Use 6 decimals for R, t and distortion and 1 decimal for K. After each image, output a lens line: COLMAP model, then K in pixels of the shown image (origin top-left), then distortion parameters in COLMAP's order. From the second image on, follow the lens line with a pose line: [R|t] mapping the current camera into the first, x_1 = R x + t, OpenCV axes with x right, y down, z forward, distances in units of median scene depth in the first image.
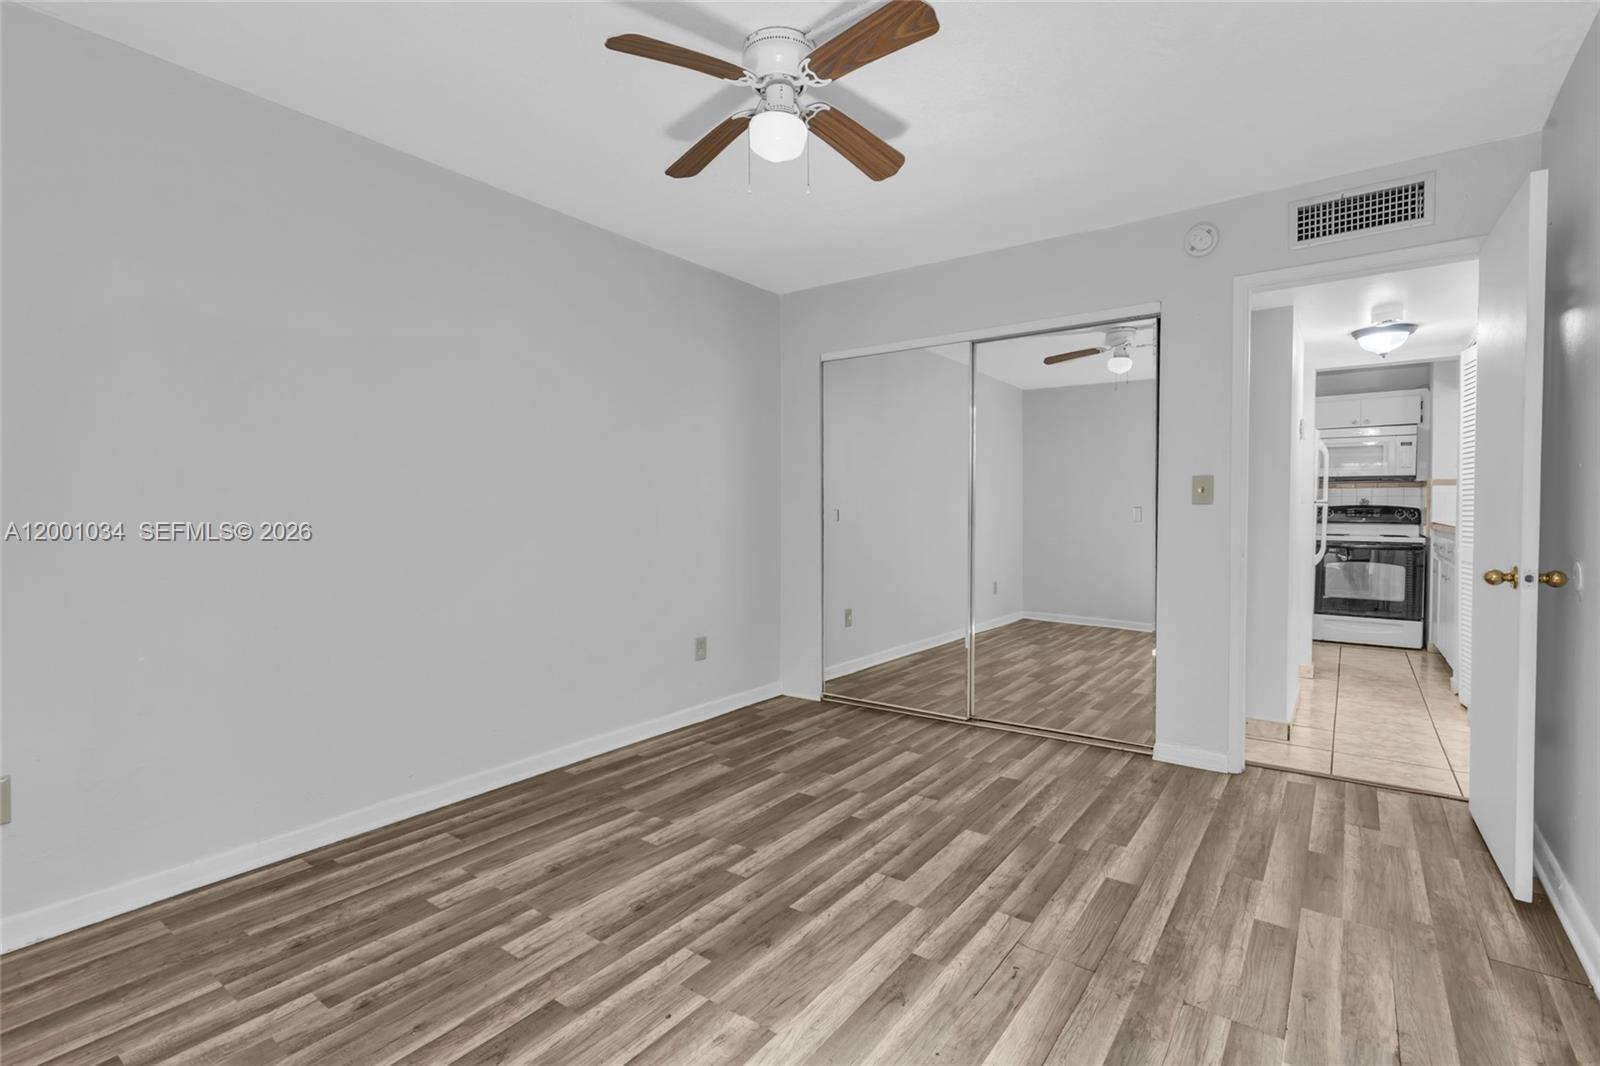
lens RADIAL K [[718.4, 0, 807.9], [0, 718.4, 530.9], [0, 0, 1]] dist [0.004211, -0.000665]
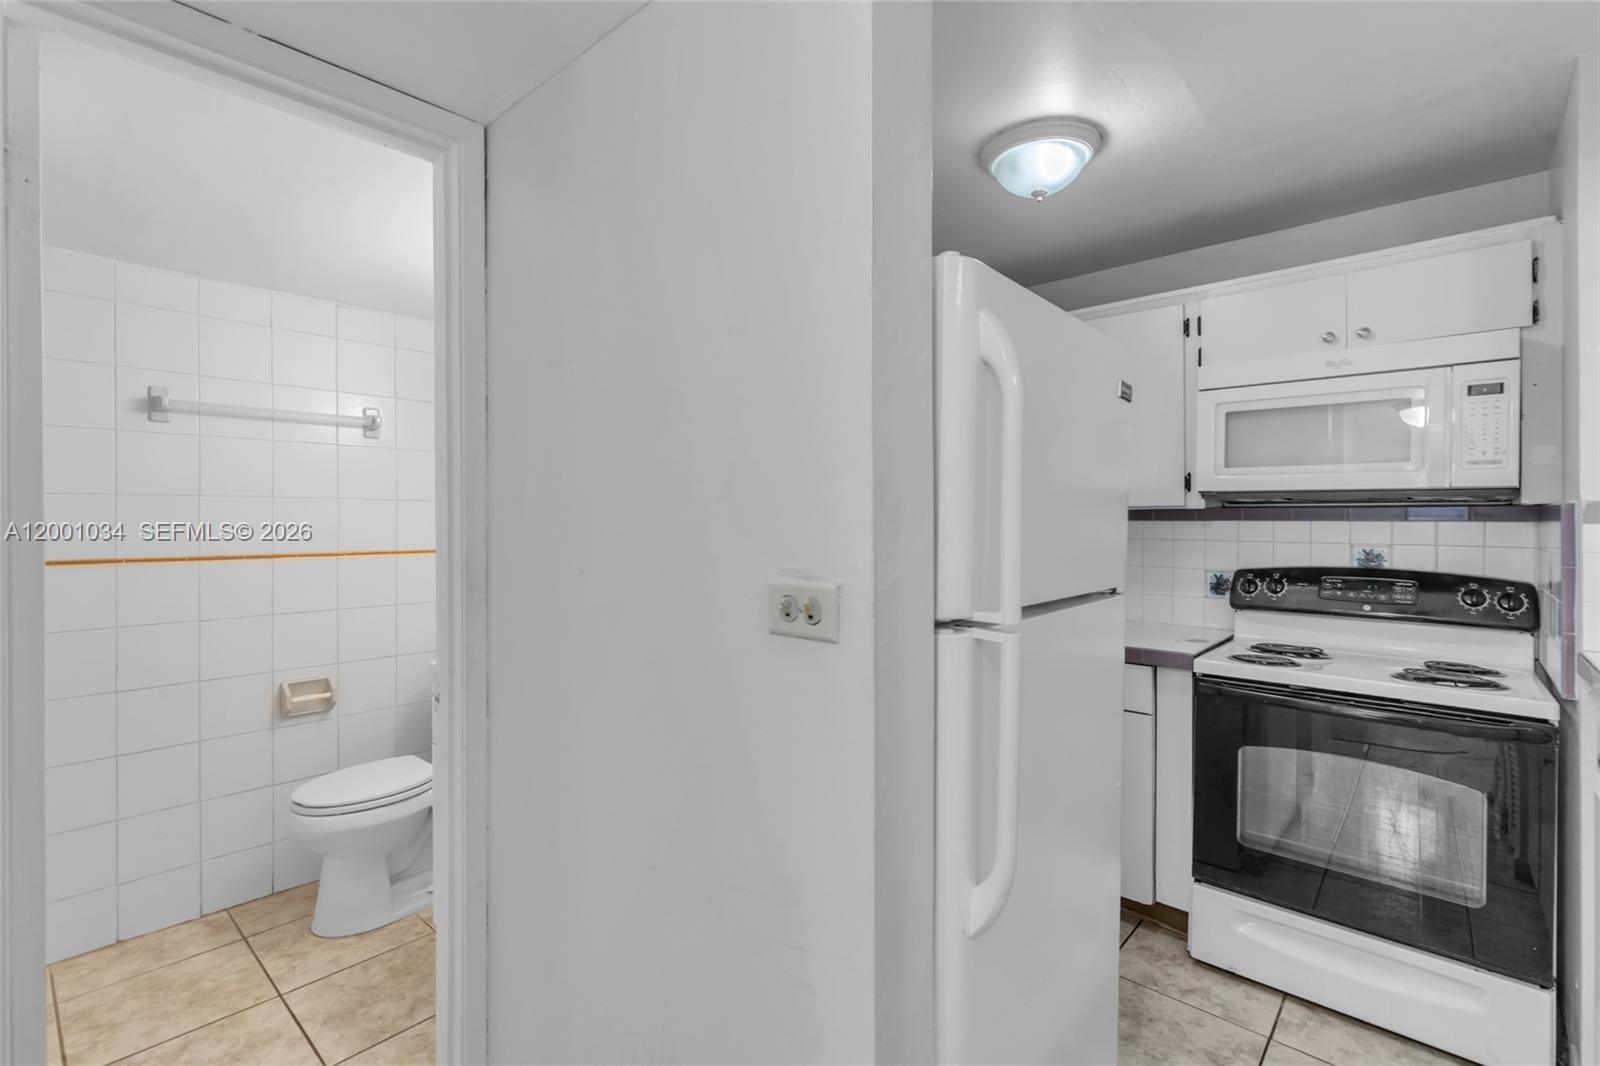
lens RADIAL K [[718.4, 0, 790.0], [0, 718.4, 521.2], [0, 0, 1]] dist [0.004211, -0.000665]
pose [[0.995873, 0.003710, -0.090679, 0.595235], [-0.006237, 0.999599, -0.027604, -0.055292], [0.090540, 0.028056, 0.995498, 0.705582]]
